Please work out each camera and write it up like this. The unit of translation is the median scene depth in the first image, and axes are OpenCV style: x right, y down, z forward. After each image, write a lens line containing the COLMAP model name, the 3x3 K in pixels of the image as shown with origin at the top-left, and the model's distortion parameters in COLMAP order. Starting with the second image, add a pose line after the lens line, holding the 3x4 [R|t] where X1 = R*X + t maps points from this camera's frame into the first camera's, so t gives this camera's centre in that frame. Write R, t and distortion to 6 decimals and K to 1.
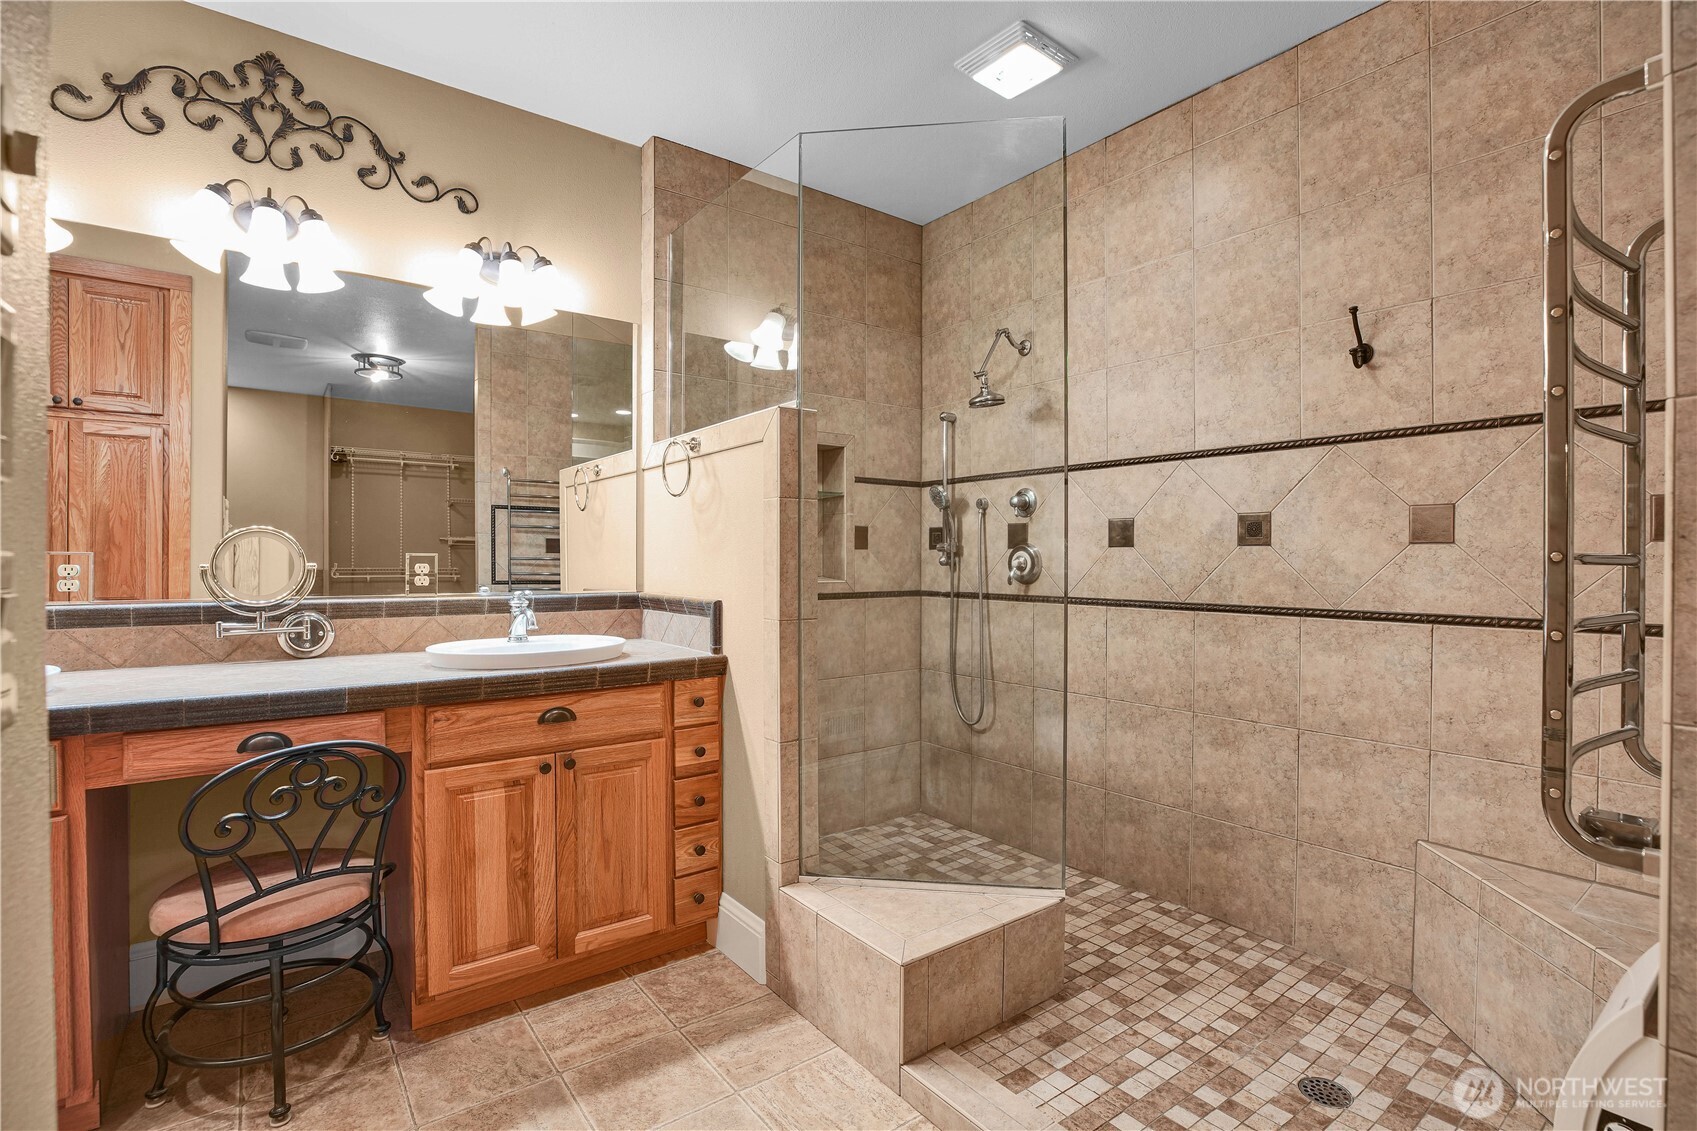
lens RADIAL K [[792.6, 0, 847.3], [0, 792.6, 567.6], [0, 0, 1]] dist [-0.042921, 0.009614]
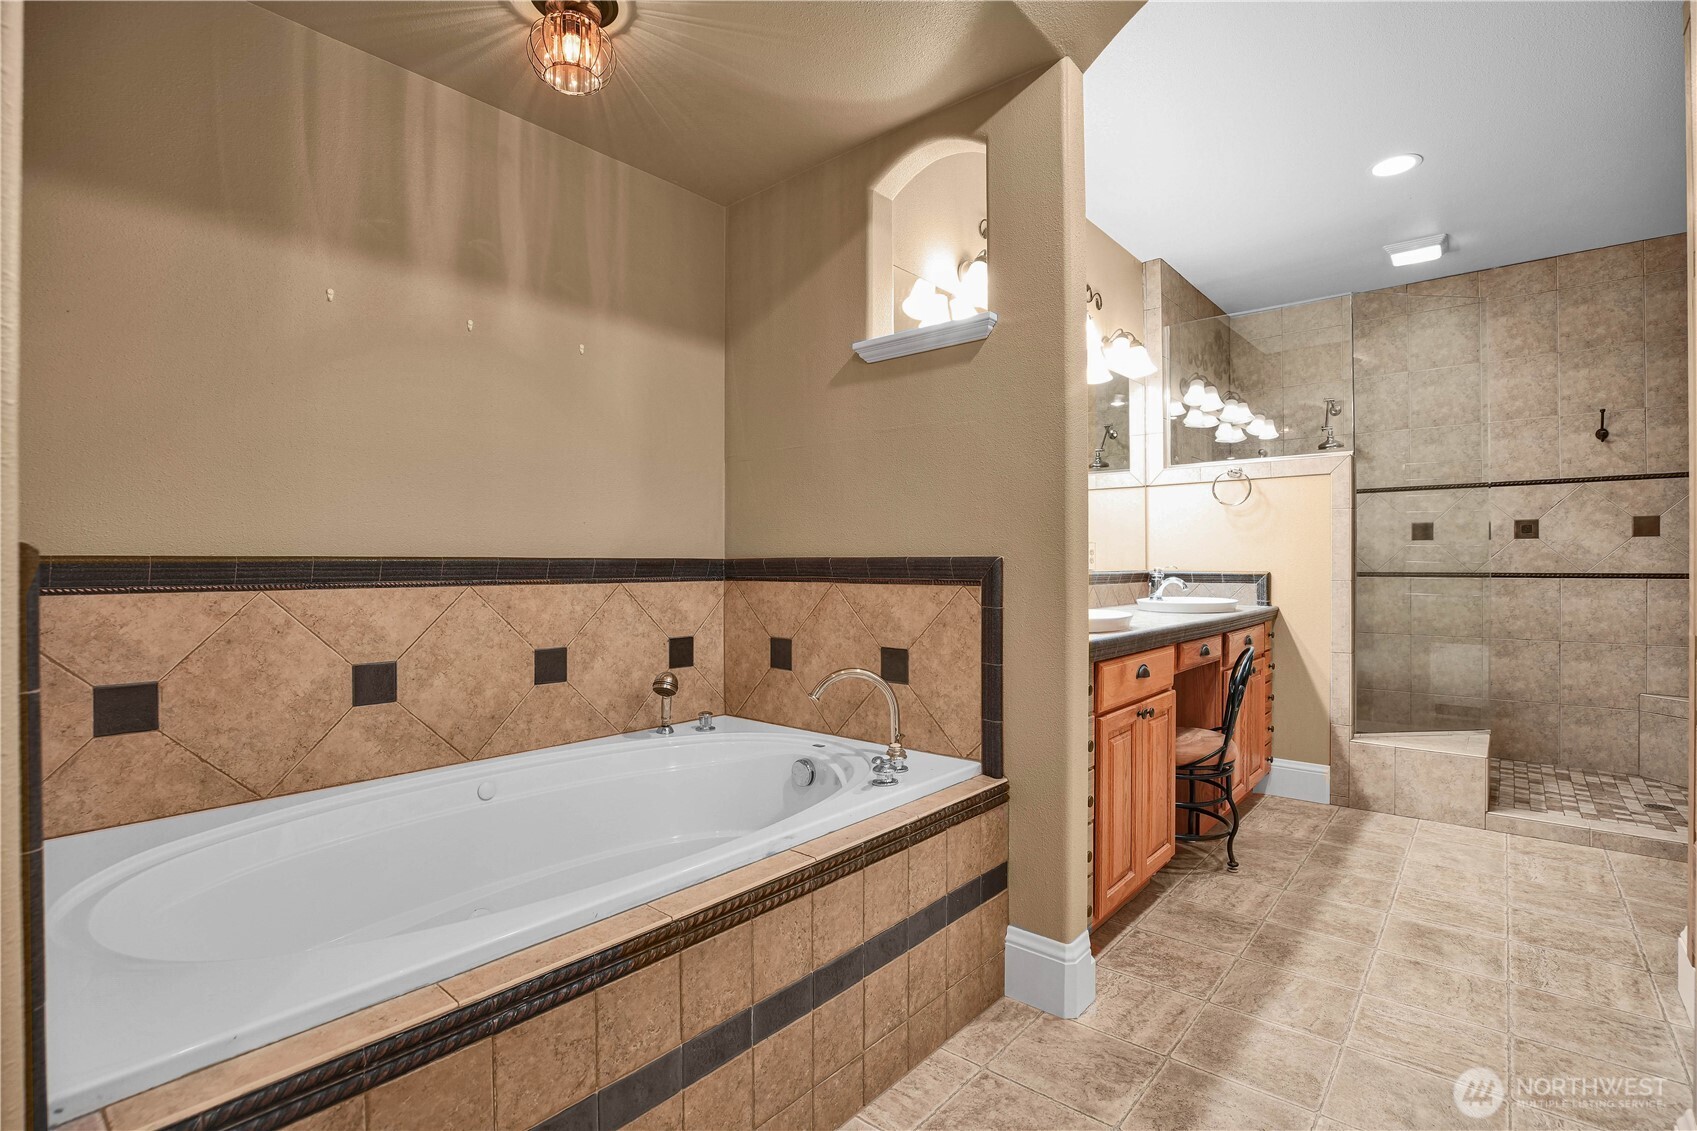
lens RADIAL K [[792.6, 0, 856.5], [0, 792.6, 565.2], [0, 0, 1]] dist [-0.042921, 0.009614]
pose [[0.977321, -0.005749, 0.211684, -1.393394], [0.007462, 0.999946, -0.007296, 0.035049], [-0.211631, 0.008711, 0.977311, -0.385553]]
